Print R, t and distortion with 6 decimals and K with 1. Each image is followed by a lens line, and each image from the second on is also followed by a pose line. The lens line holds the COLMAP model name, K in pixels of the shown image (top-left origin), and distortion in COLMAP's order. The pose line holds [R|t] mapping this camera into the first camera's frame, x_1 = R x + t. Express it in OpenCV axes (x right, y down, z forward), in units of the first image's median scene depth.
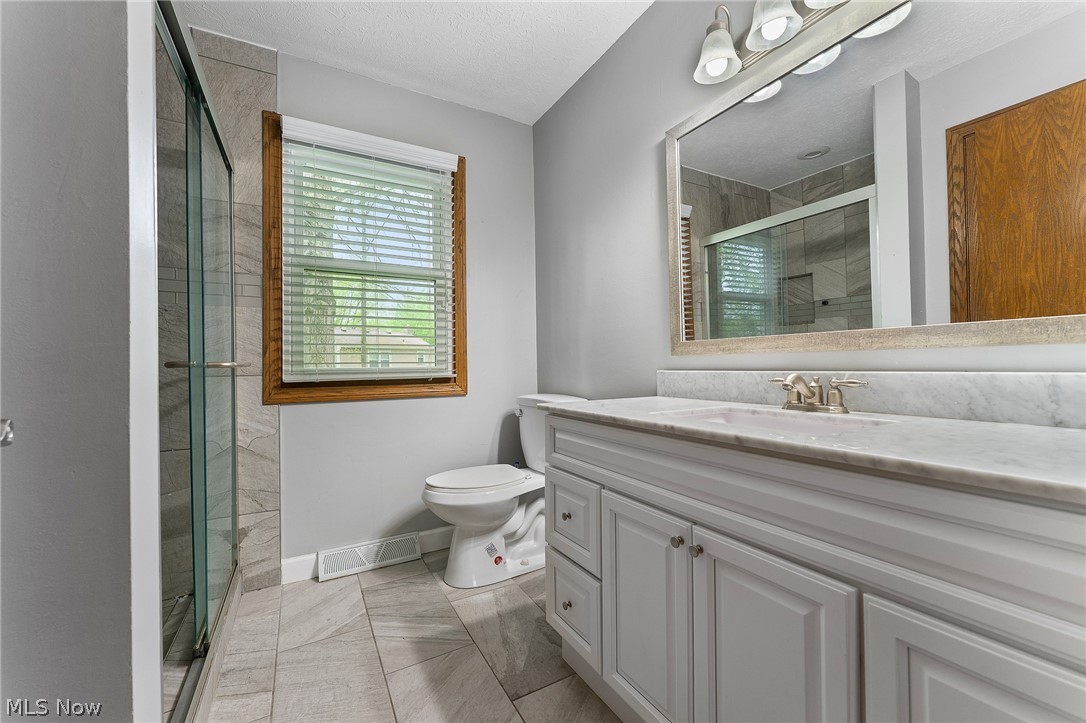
lens RADIAL K [[432.6, 0, 544.2], [0, 432.6, 362.8], [0, 0, 1]] dist [-0.001472, 0.000017]
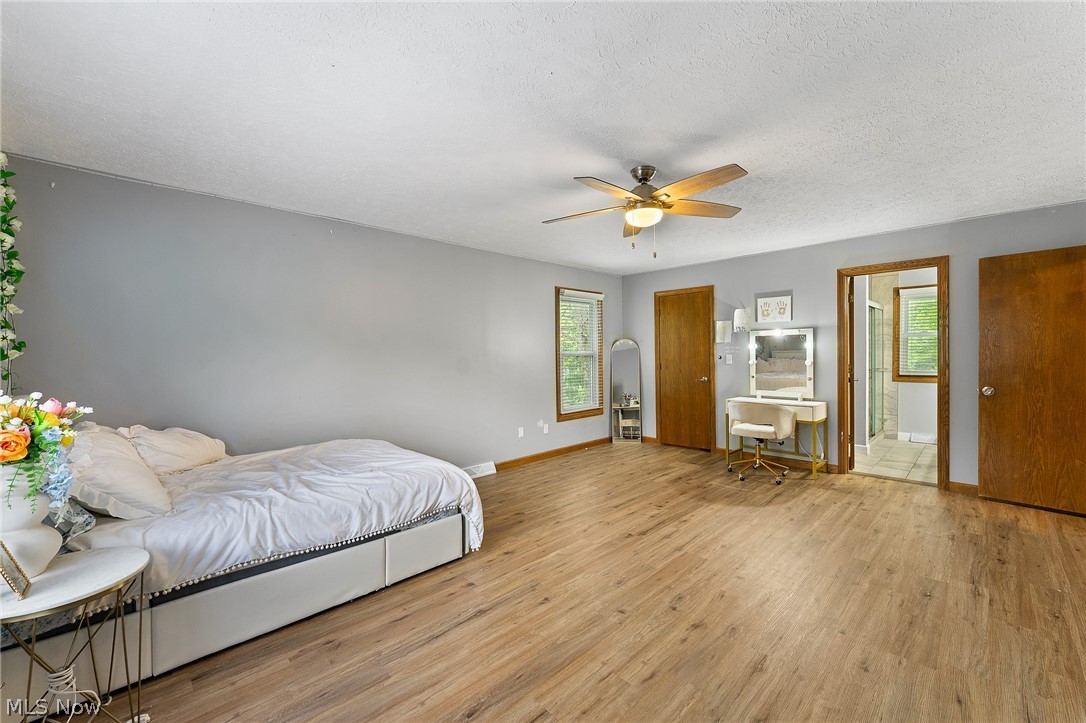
lens RADIAL K [[432.6, 0, 542.5], [0, 432.6, 357.9], [0, 0, 1]] dist [-0.001472, 0.000017]
pose [[0.219184, 0.028348, -0.975272, 1.812383], [0.010883, 0.999445, 0.031497, -0.196292], [0.975623, -0.017518, 0.218754, -2.121927]]
